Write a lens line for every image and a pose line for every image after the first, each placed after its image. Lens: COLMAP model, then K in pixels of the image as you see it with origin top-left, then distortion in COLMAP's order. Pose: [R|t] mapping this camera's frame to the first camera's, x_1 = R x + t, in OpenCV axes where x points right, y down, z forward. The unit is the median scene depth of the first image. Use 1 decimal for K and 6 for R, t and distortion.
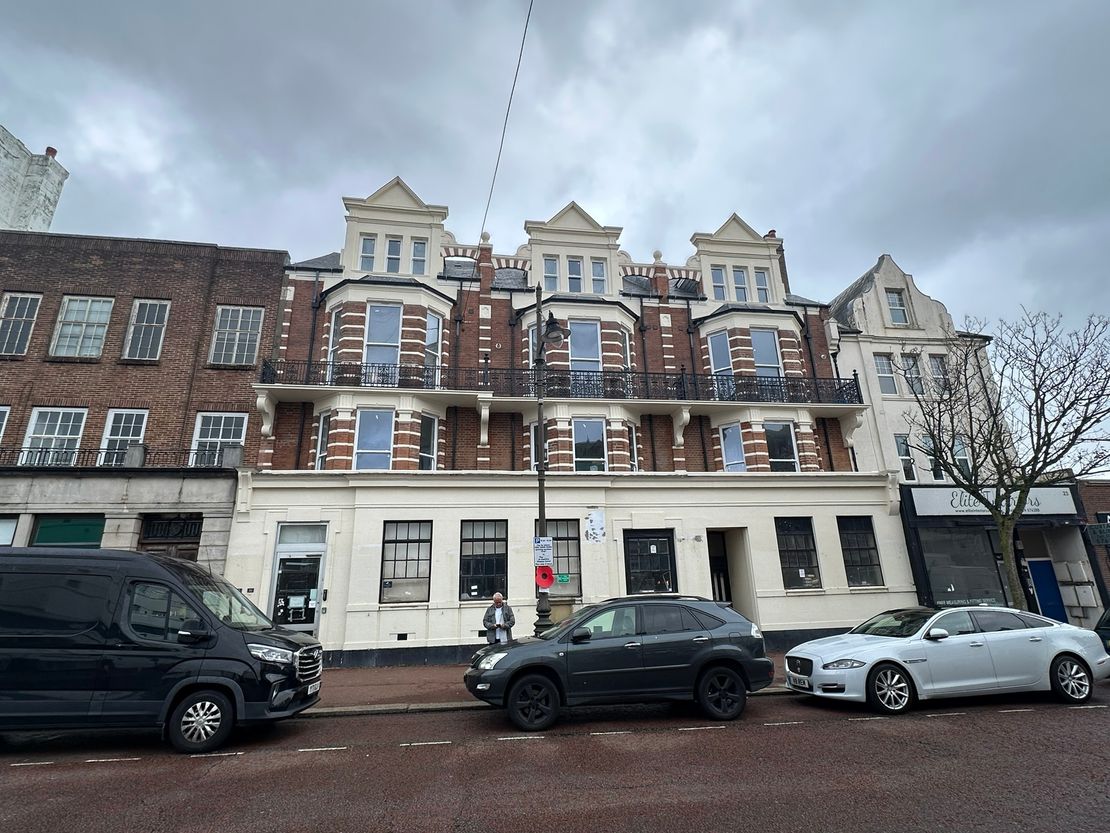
lens RADIAL K [[549.5, 0, 555.7], [0, 549.5, 410.7], [0, 0, 1]] dist [-0.010962, 0.001394]
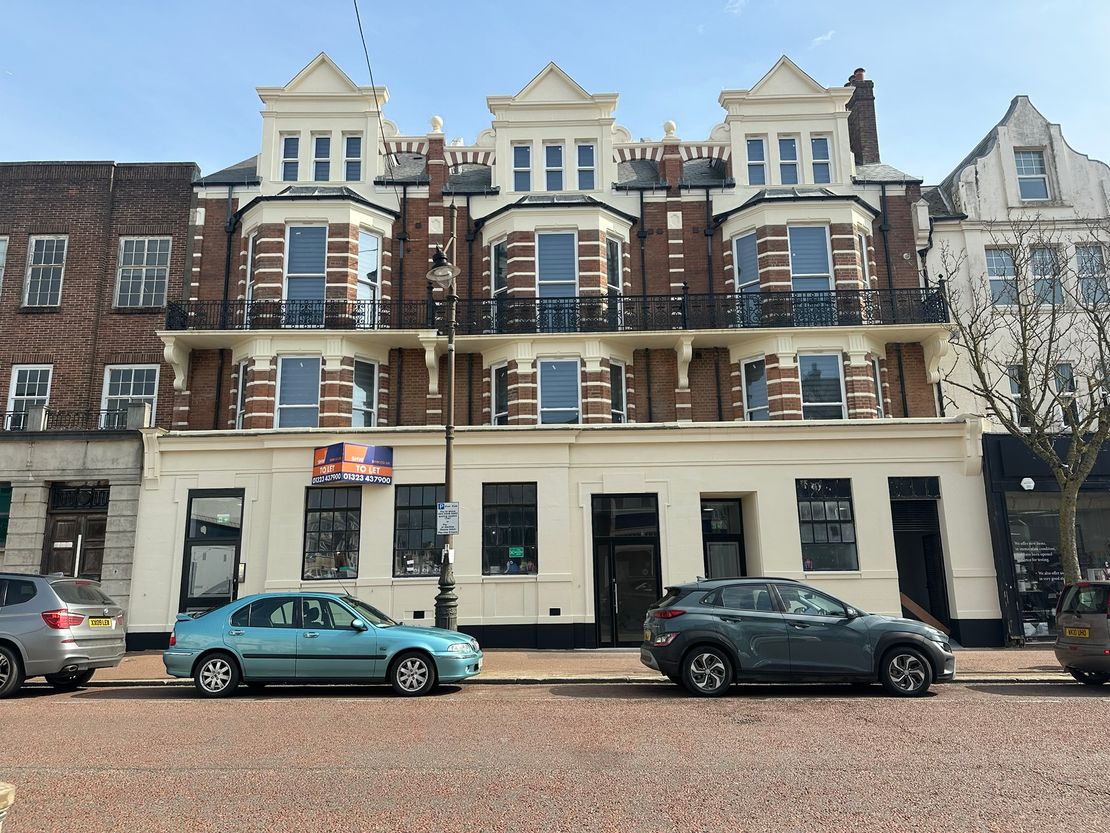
lens RADIAL K [[778.0, 0, 544.9], [0, 778.0, 413.6], [0, 0, 1]] dist [0.067190, -0.087622]
pose [[0.986530, -0.020770, -0.162254, 0.217966], [0.038128, 0.993782, 0.104607, -0.023732], [0.159072, -0.109384, 0.981189, -0.114917]]
